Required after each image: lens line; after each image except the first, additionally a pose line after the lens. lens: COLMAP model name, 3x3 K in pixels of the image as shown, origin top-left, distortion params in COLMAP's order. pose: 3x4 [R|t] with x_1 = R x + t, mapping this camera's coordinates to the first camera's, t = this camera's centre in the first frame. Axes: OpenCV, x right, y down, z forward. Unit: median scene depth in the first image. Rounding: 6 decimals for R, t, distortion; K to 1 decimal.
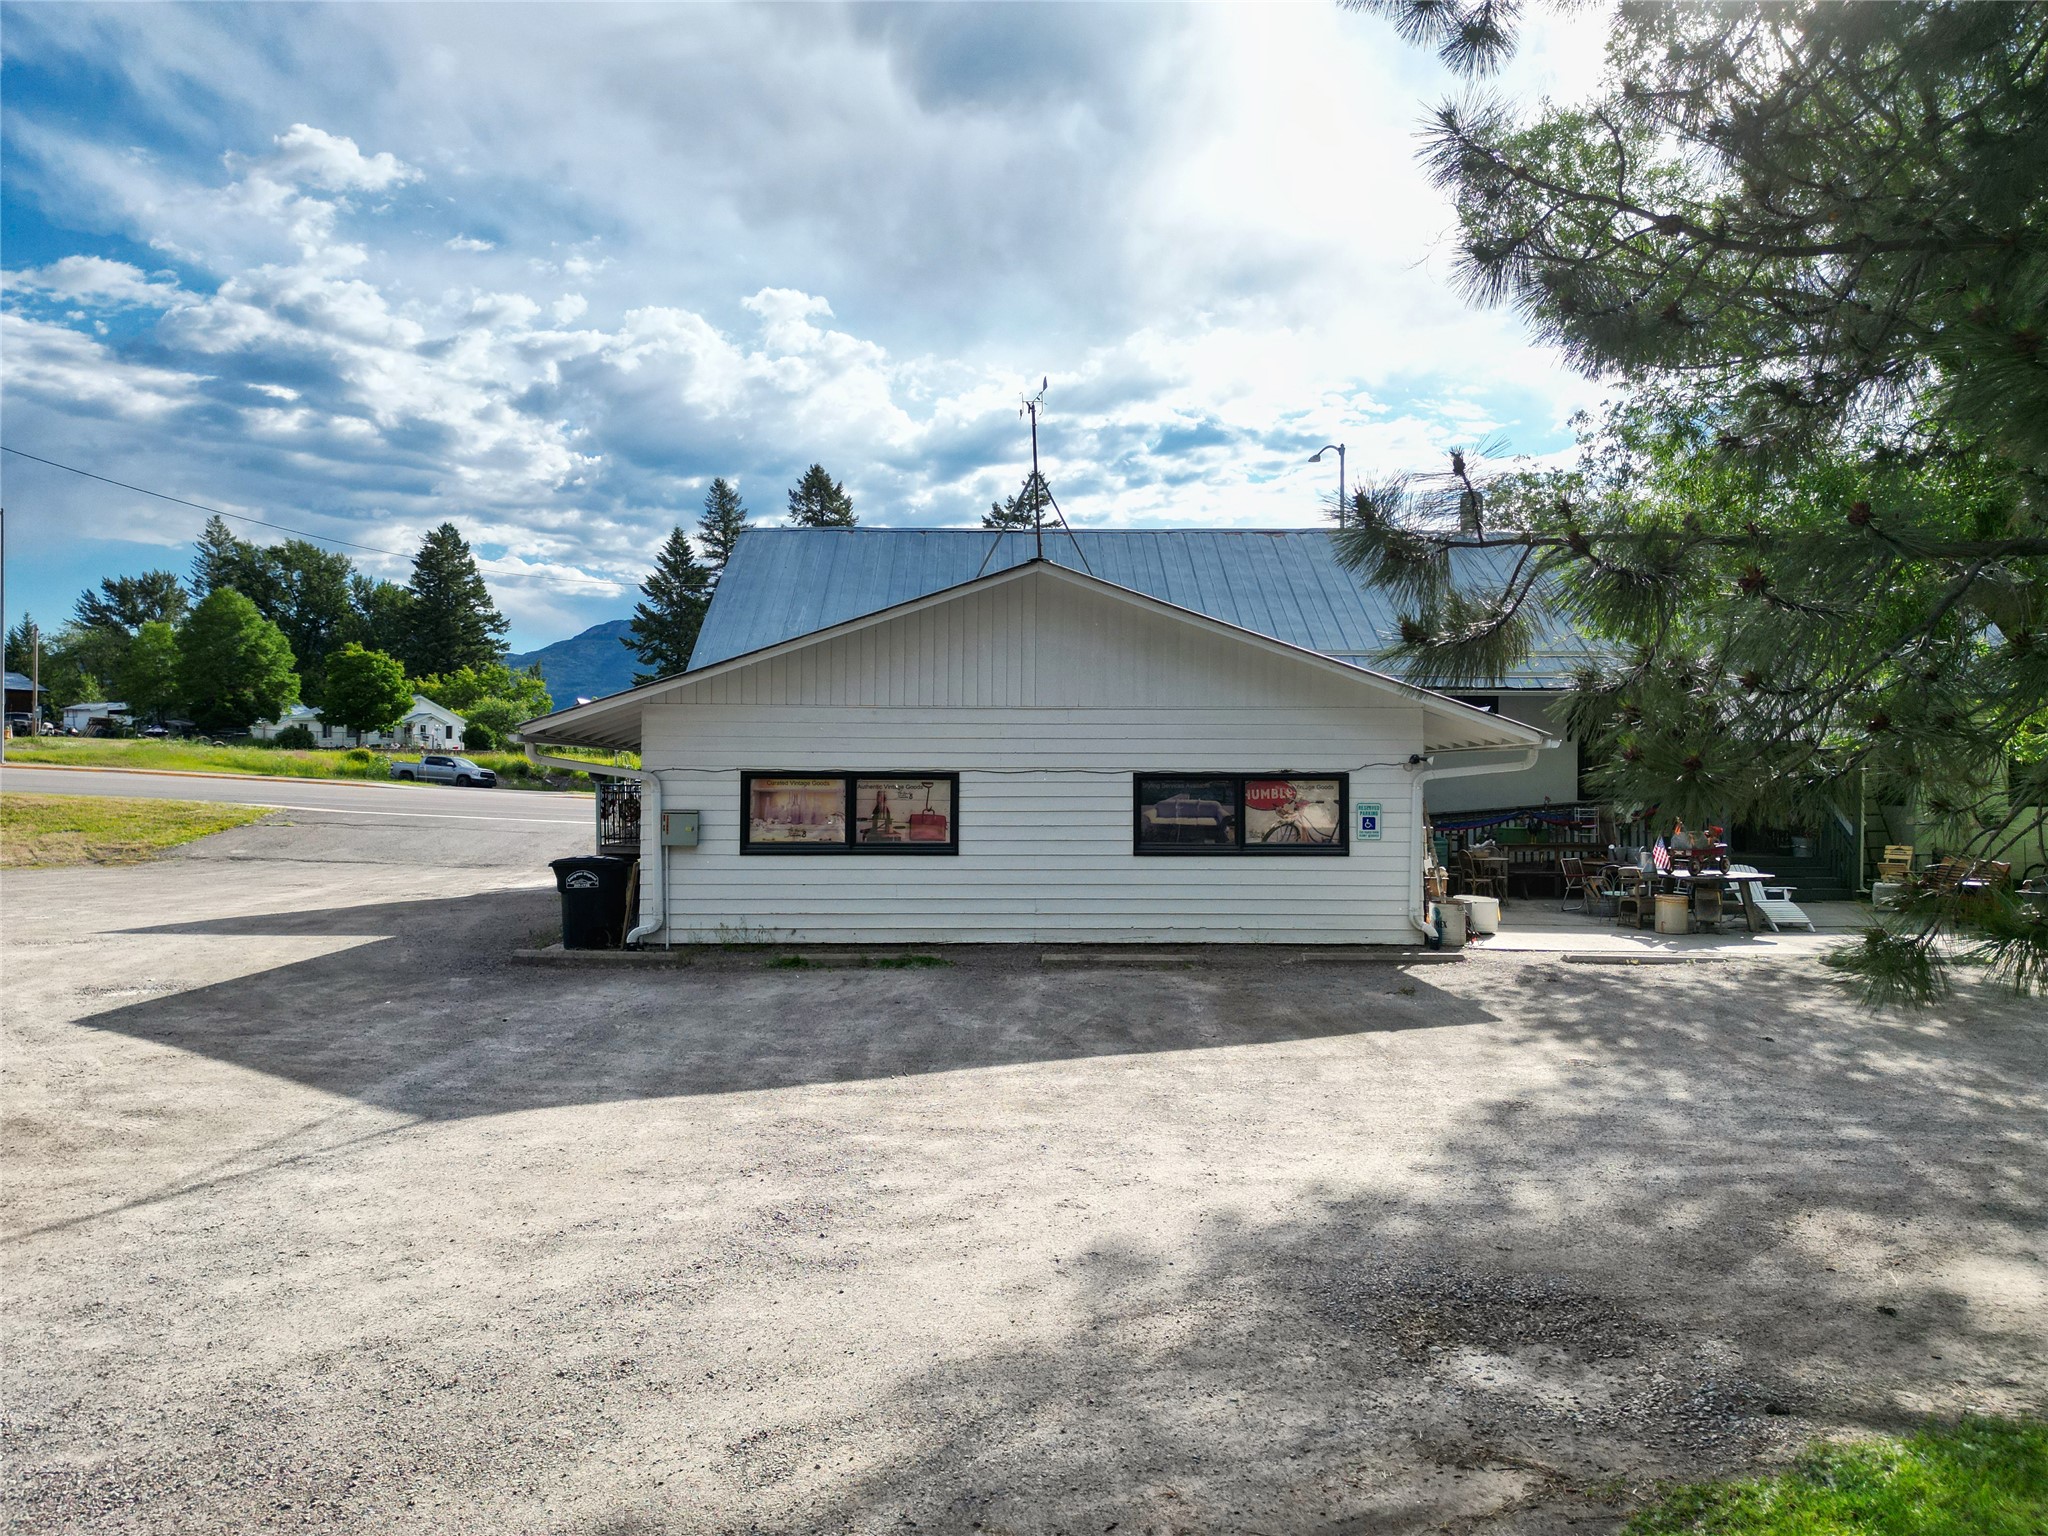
lens RADIAL K [[1434.4, 0, 1024.0], [0, 1434.4, 768.0], [0, 0, 1]] dist [0.082366, -0.076115]
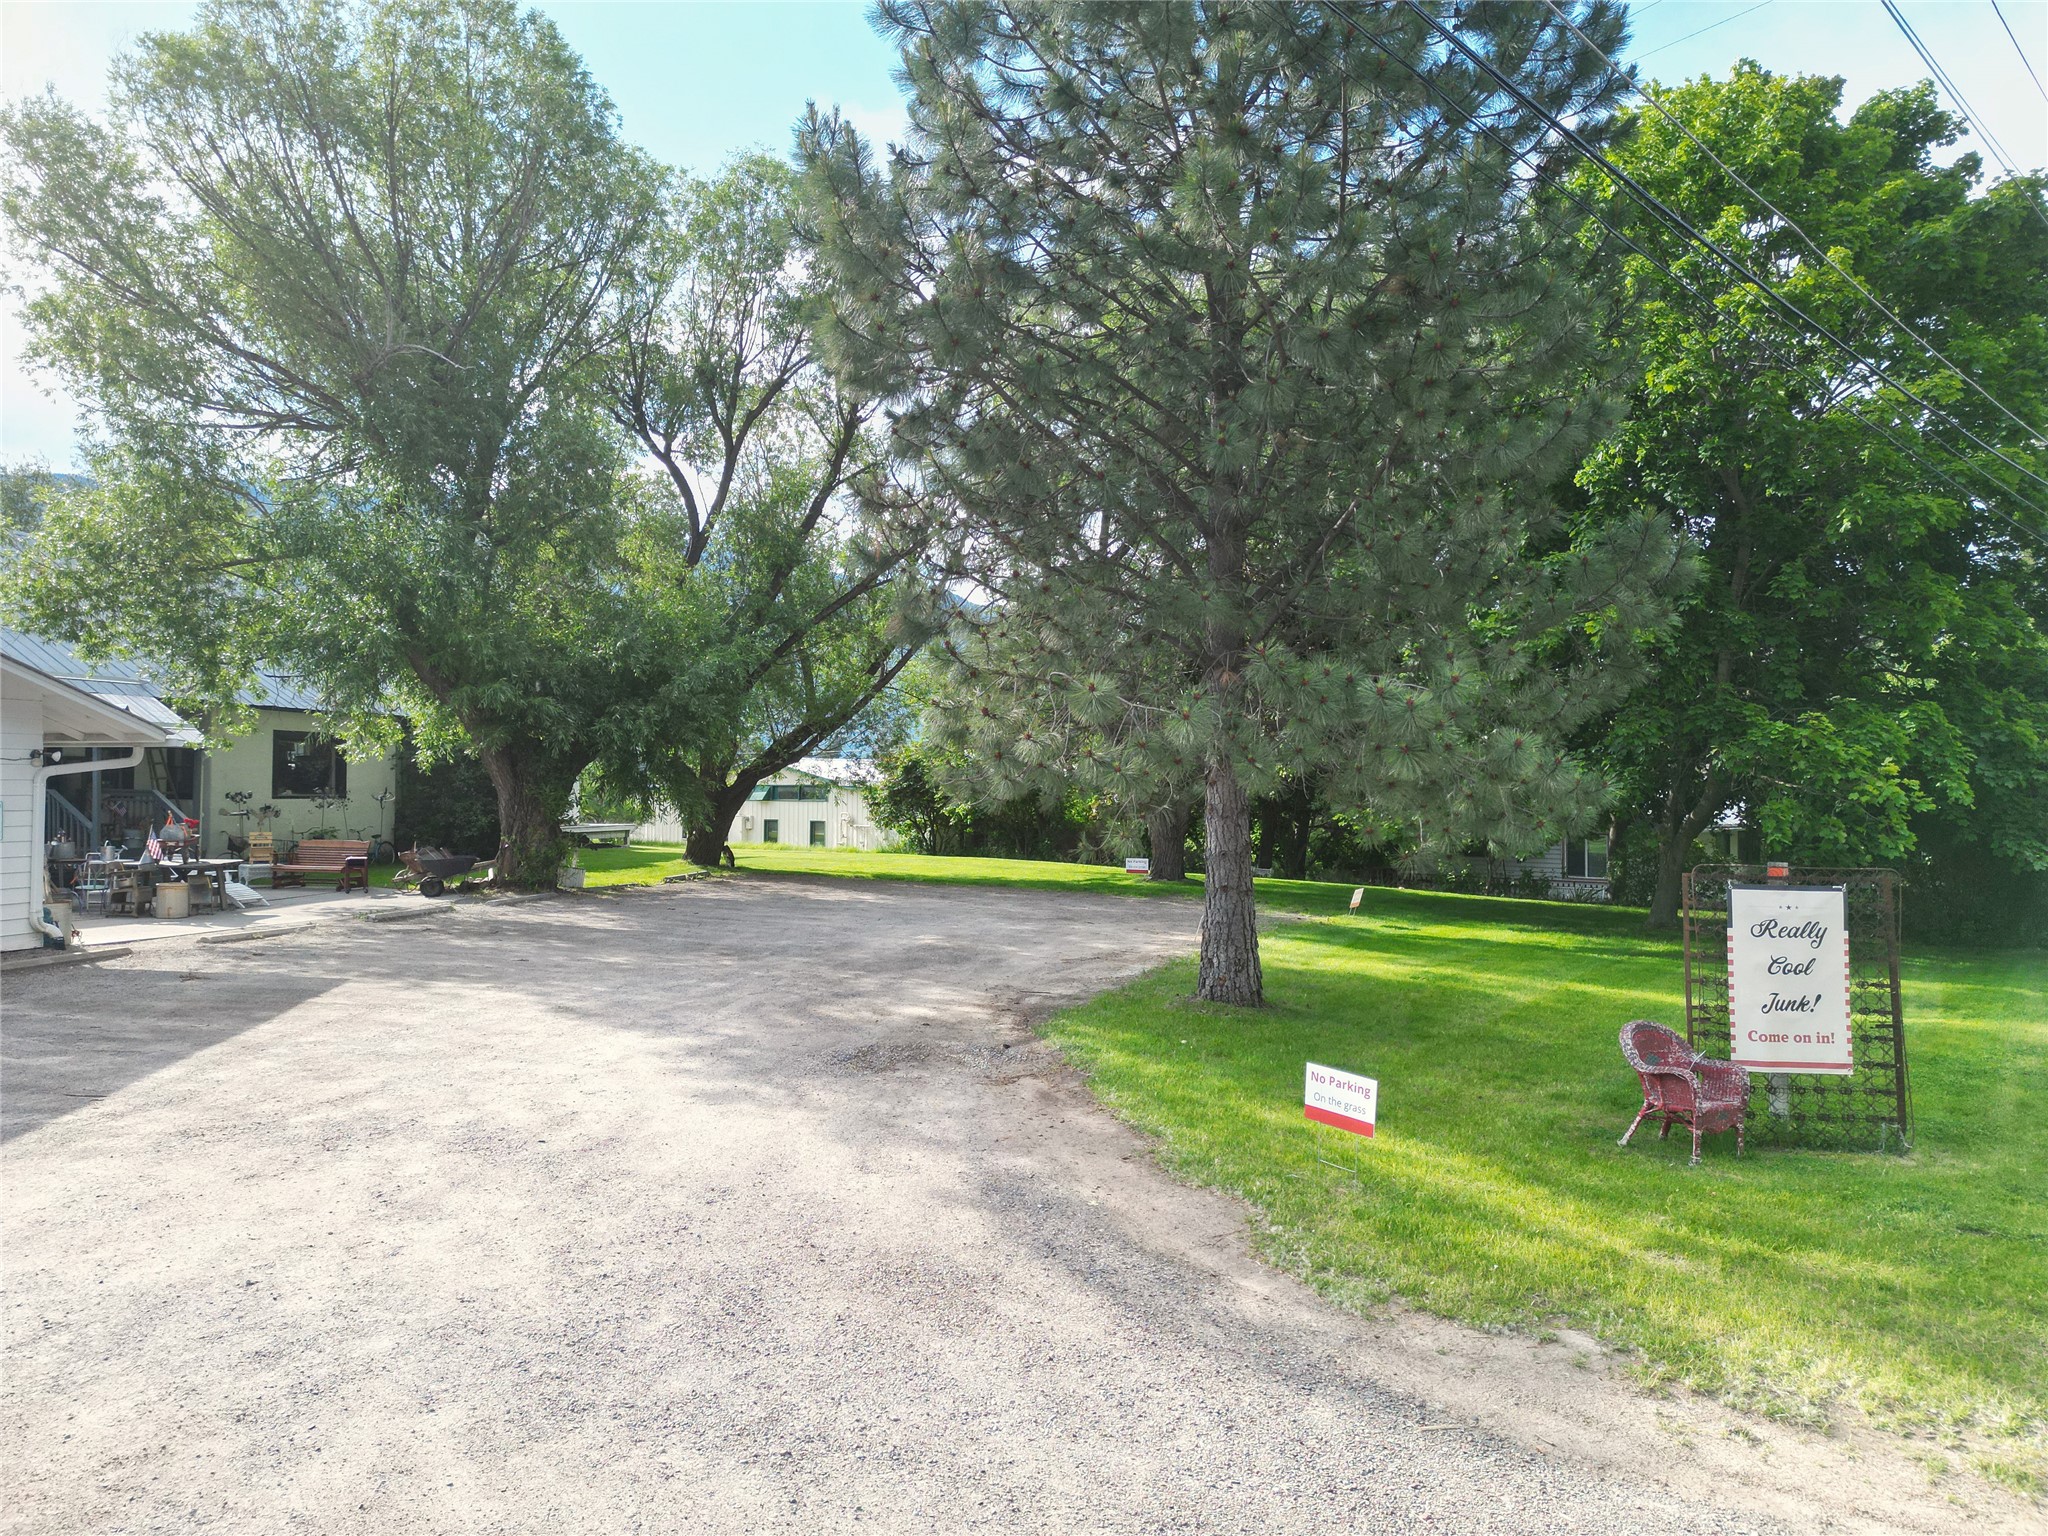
lens RADIAL K [[1434.4, 0, 1024.0], [0, 1434.4, 768.0], [0, 0, 1]] dist [0.082366, -0.076115]
pose [[0.272147, 0.006229, 0.962236, -0.489815], [-0.010314, 0.999940, -0.003556, -0.000589], [-0.962201, -0.008957, 0.272195, 0.102881]]
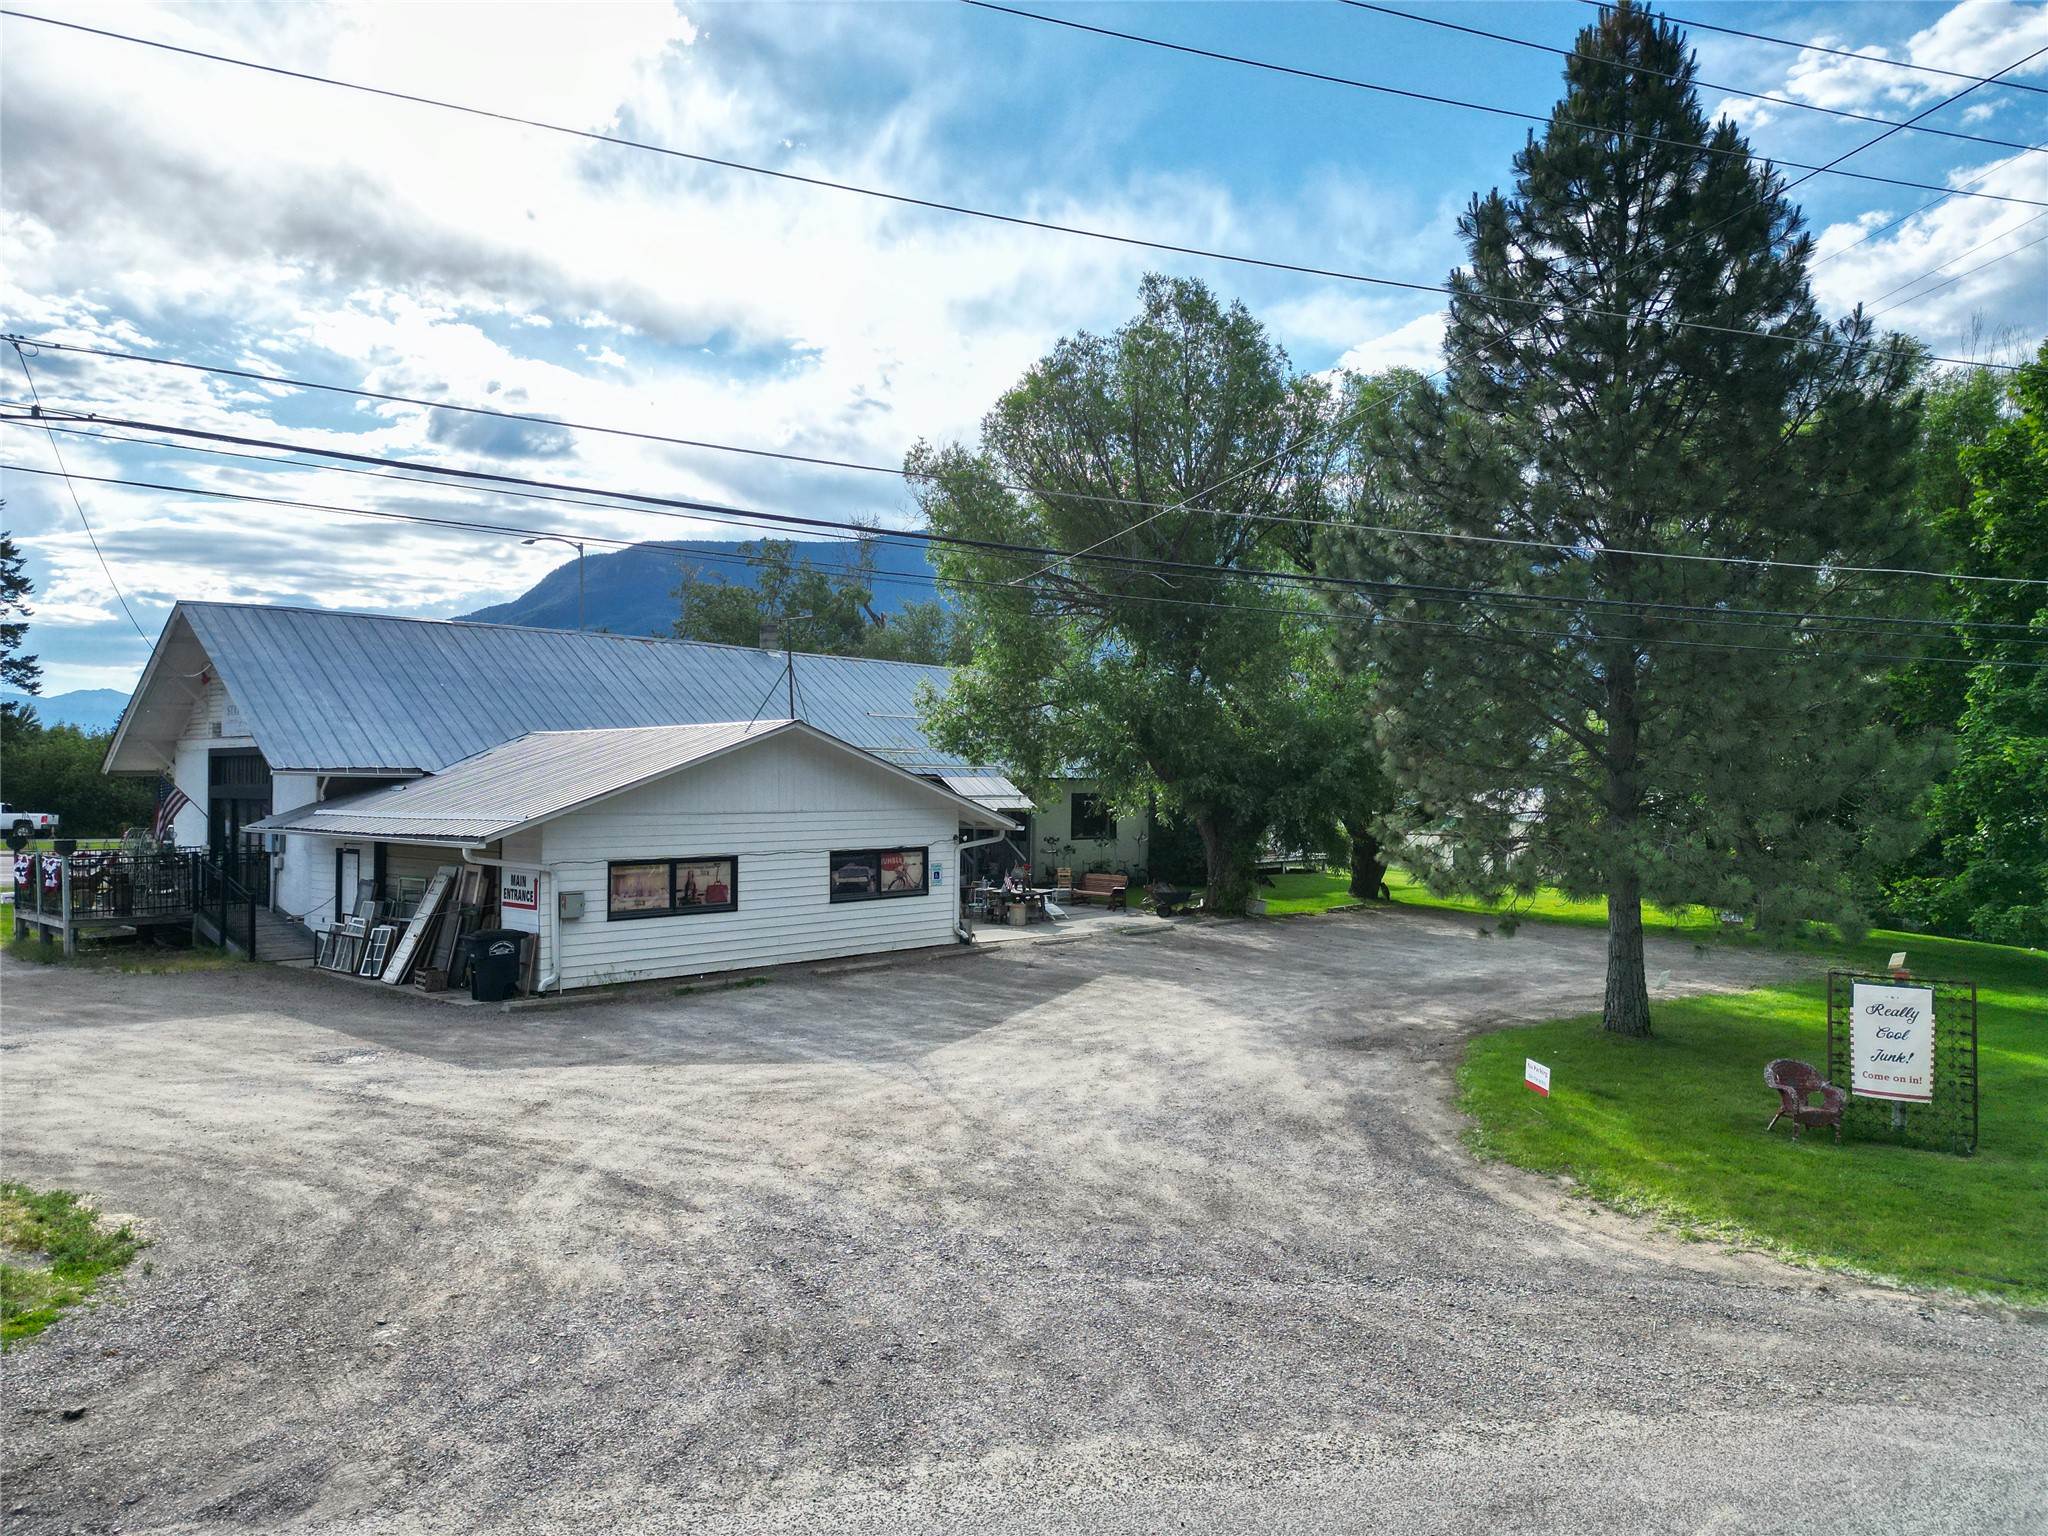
lens RADIAL K [[1434.4, 0, 1024.0], [0, 1434.4, 768.0], [0, 0, 1]] dist [0.082366, -0.076115]
pose [[0.709154, 0.002422, 0.705050, -0.905716], [-0.005914, 0.999979, 0.002513, -0.095942], [-0.705029, -0.005952, 0.709154, -0.298284]]
